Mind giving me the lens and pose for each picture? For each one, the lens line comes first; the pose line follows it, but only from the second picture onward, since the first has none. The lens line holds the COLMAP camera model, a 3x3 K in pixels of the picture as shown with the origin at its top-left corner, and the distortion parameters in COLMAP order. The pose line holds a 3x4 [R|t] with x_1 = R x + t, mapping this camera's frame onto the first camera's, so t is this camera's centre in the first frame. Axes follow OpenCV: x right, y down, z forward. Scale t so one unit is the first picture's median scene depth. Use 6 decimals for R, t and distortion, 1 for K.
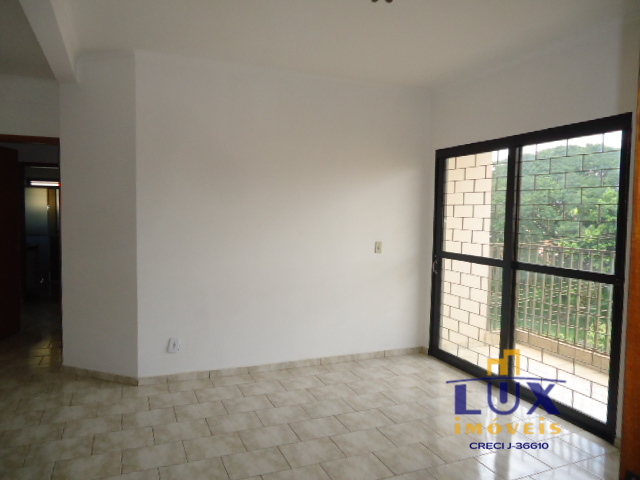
lens RADIAL K [[478.1, 0, 321.0], [0, 478.1, 239.2], [0, 0, 1]] dist [0.035985, -0.003319]
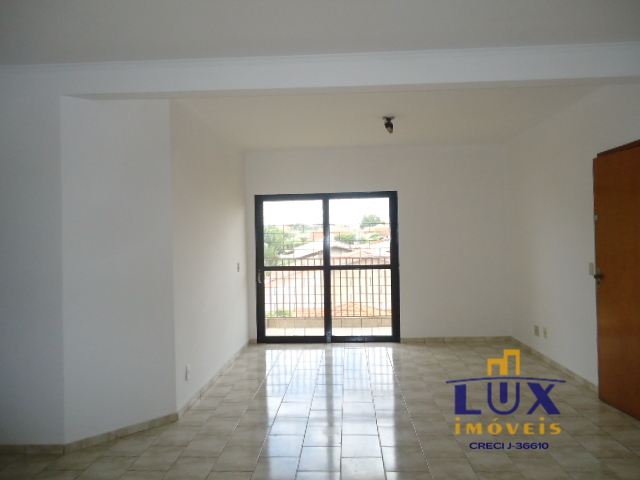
lens RADIAL K [[478.1, 0, 318.8], [0, 478.1, 238.4], [0, 0, 1]] dist [0.035985, -0.003319]
pose [[0.428162, -0.023409, 0.903399, -1.148149], [0.080390, 0.996688, -0.012274, -0.031956], [-0.900119, 0.077879, 0.428626, 0.291351]]
